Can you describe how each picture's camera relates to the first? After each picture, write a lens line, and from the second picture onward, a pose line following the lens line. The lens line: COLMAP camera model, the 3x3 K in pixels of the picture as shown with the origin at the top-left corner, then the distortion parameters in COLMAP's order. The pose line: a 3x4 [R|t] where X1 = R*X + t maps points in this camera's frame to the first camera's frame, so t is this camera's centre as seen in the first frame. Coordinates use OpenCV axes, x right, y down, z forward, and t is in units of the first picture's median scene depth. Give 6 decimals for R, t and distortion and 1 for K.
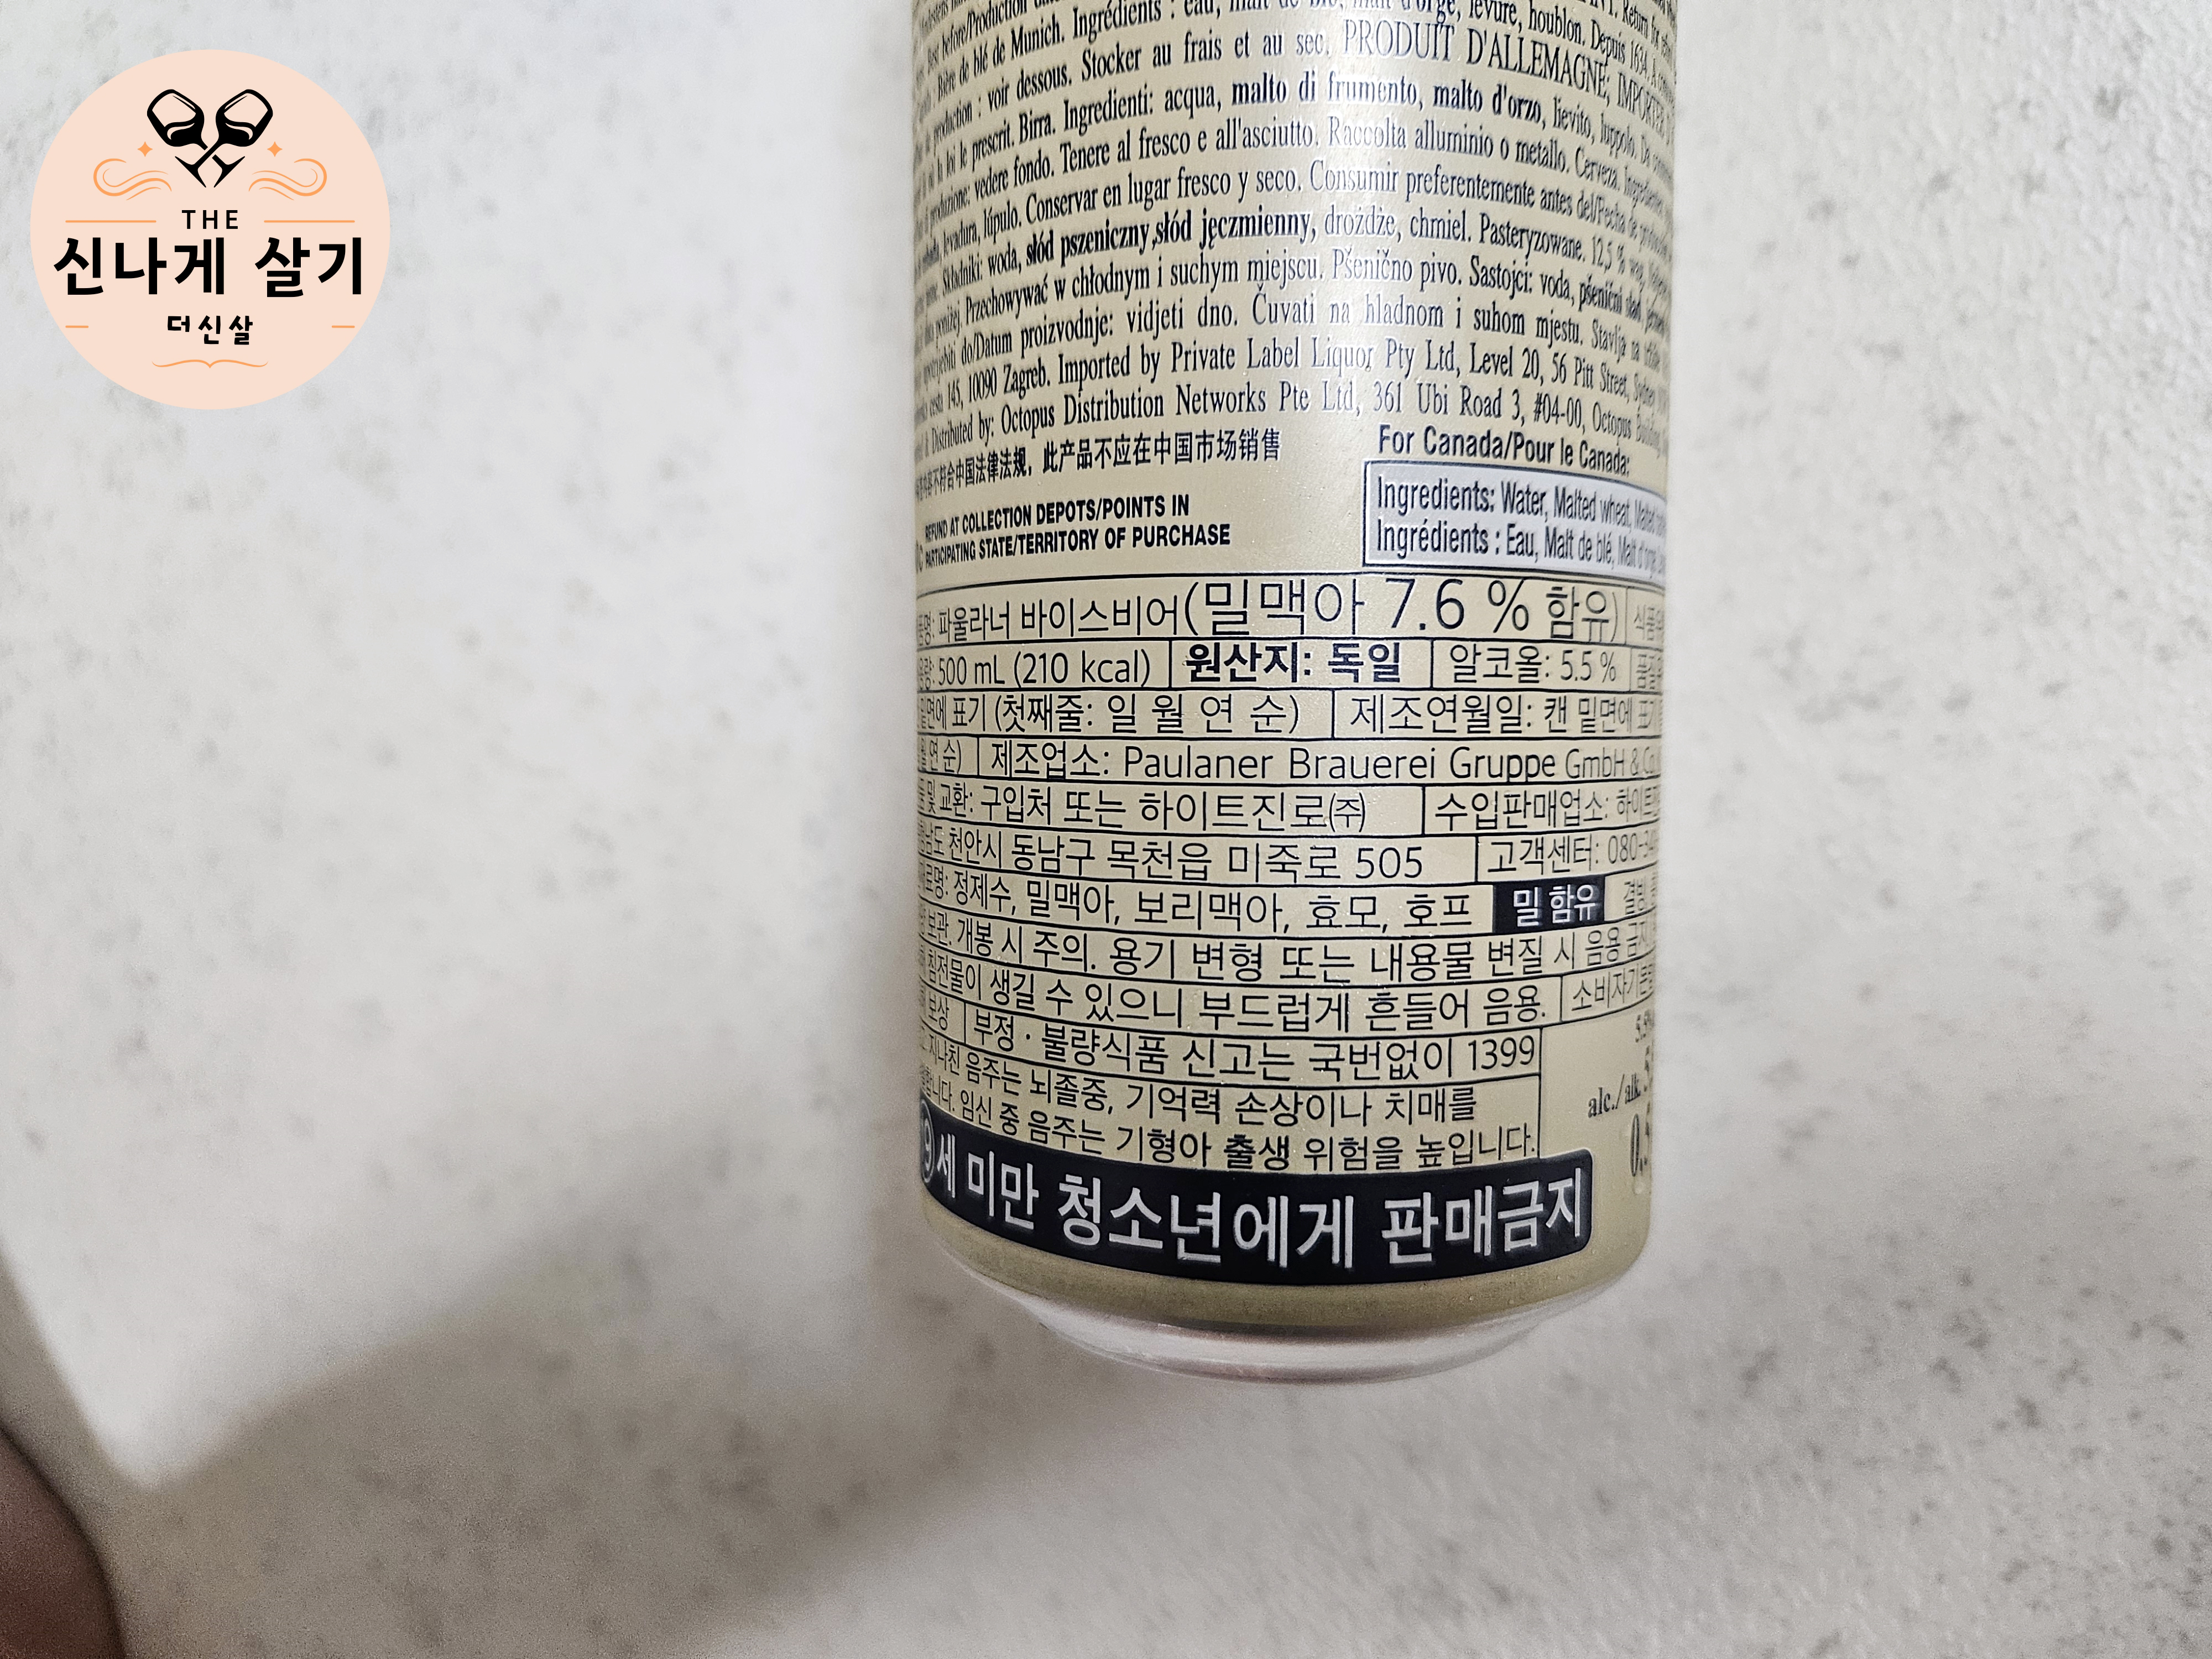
lens RADIAL K [[1470.5, 0, 1104.7], [0, 1470.5, 798.8], [0, 0, 1]] dist [0.001333, -0.017149]
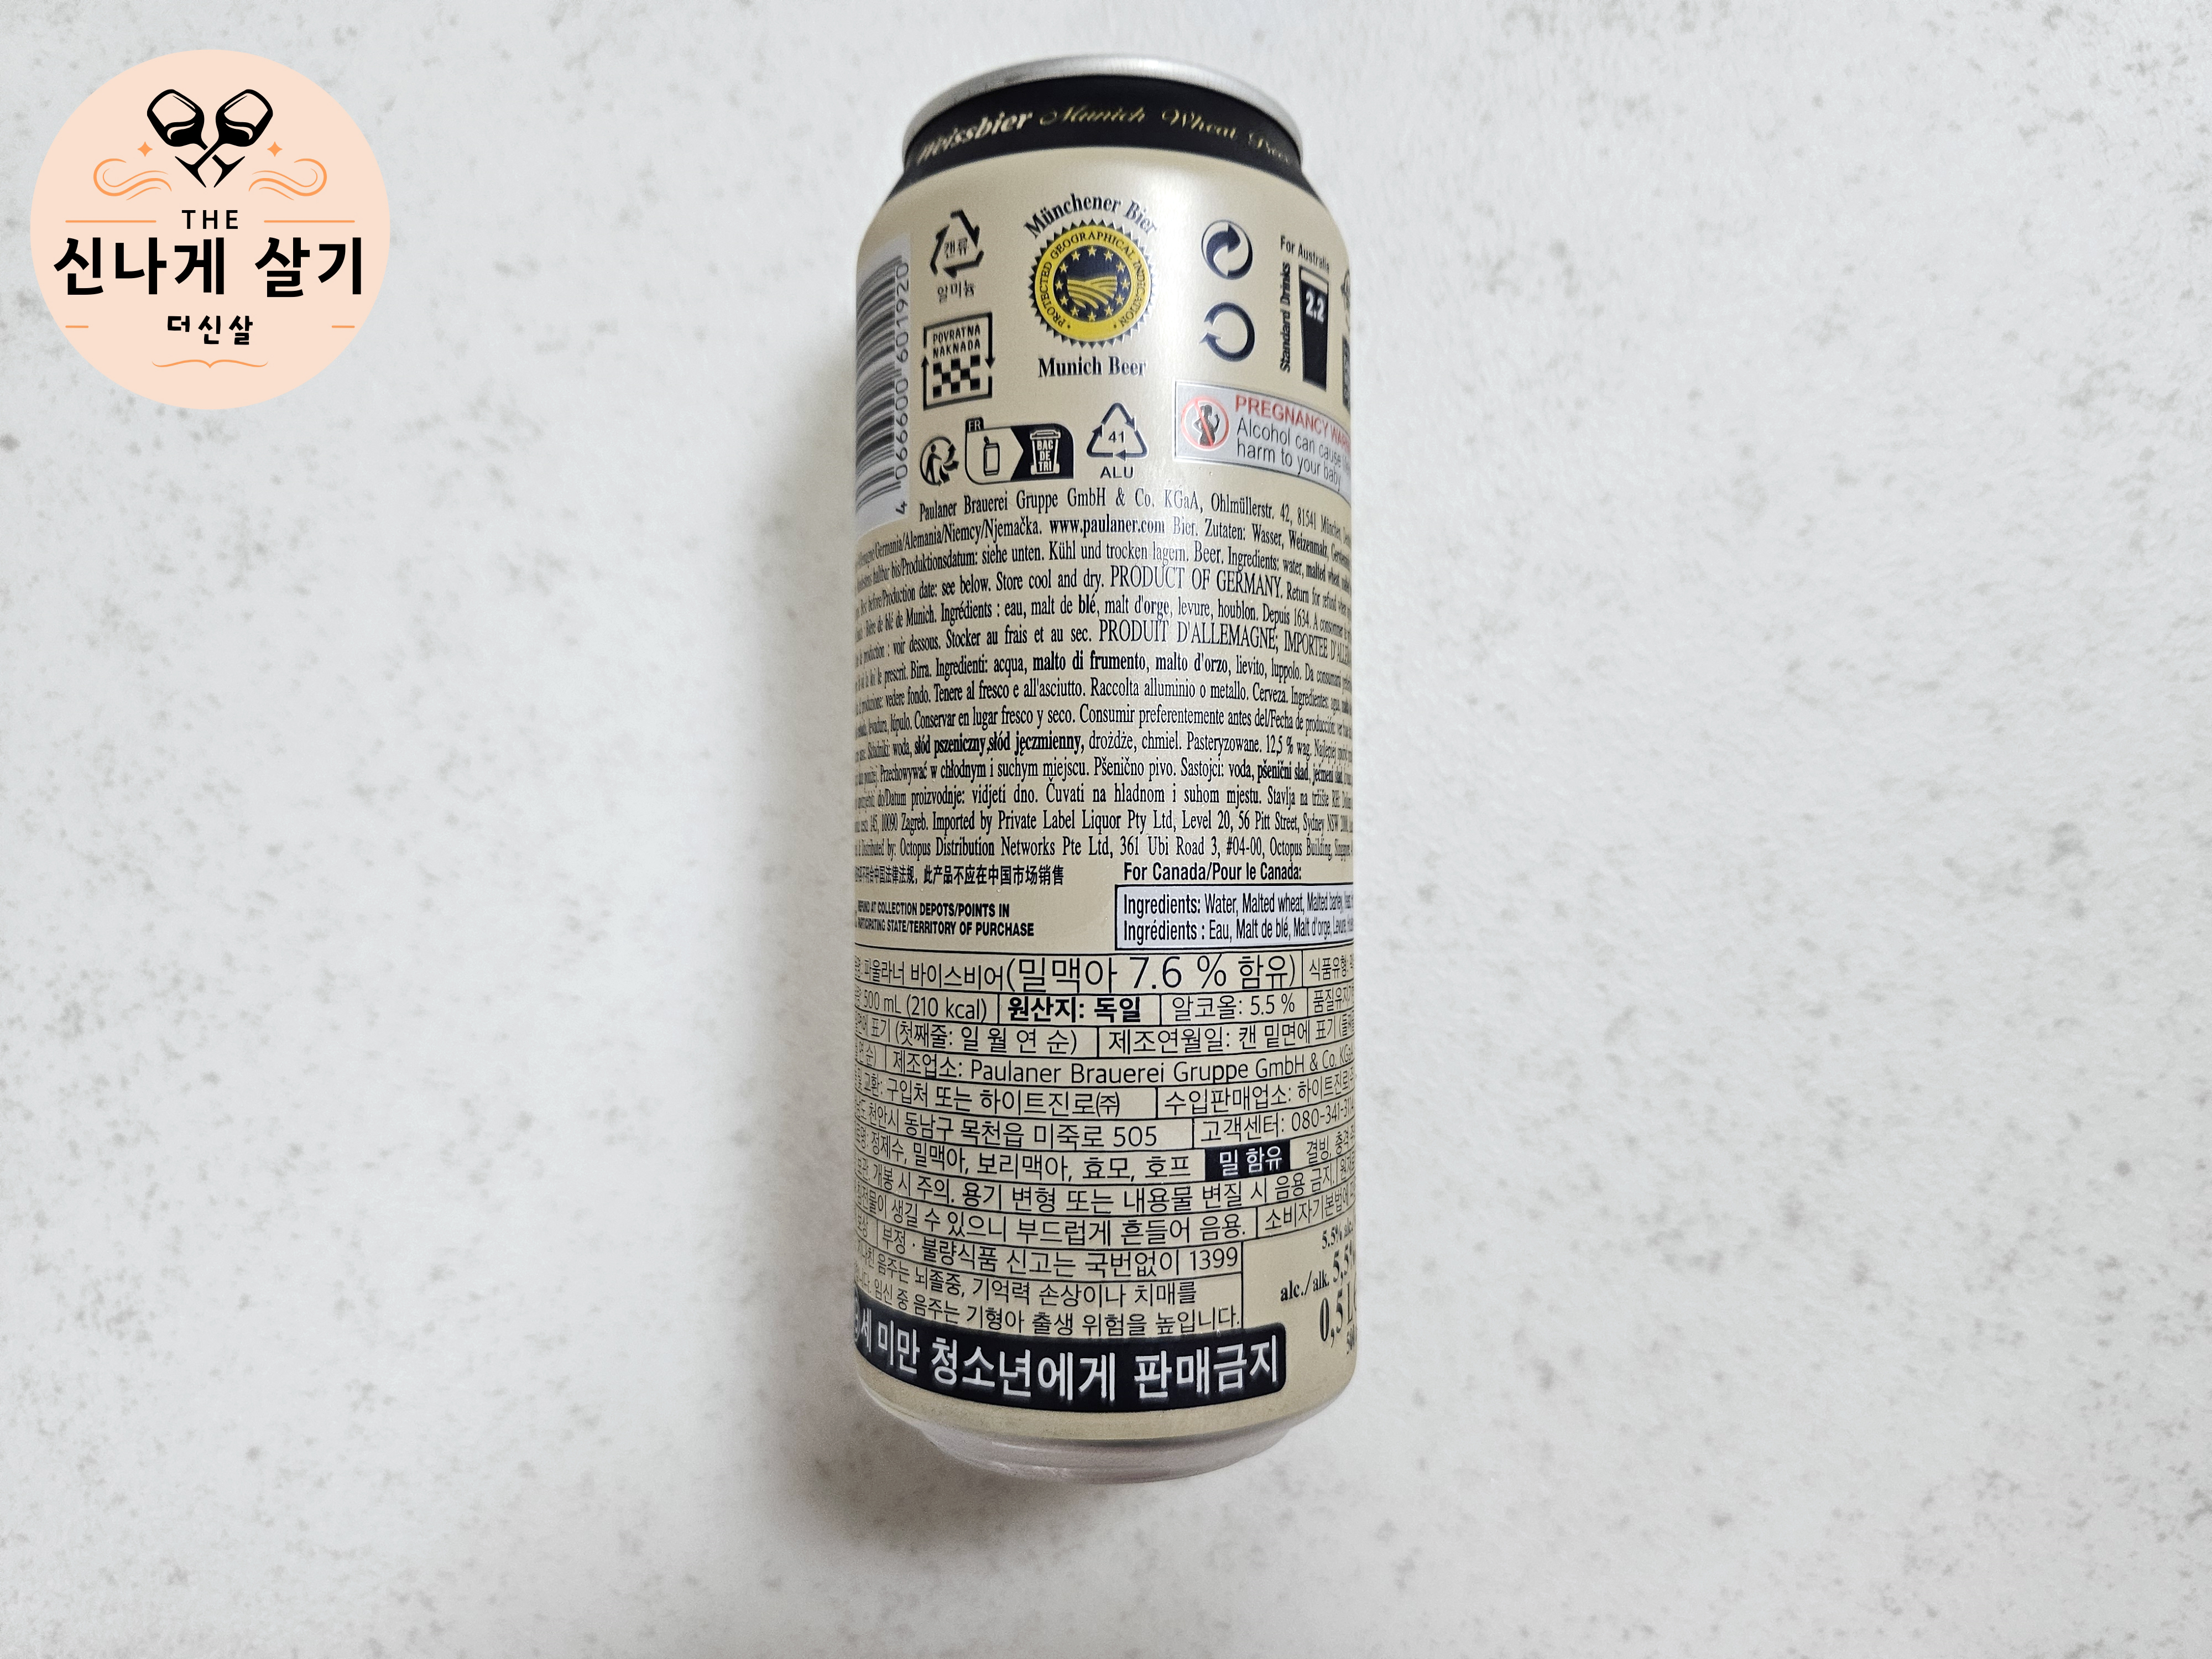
lens RADIAL K [[1470.5, 0, 1104.7], [0, 1470.5, 798.8], [0, 0, 1]] dist [0.001333, -0.017149]
pose [[0.999478, -0.004993, -0.031921, 0.210462], [0.002021, 0.995713, -0.092478, -0.169838], [0.032246, 0.092366, 0.995203, -0.601501]]
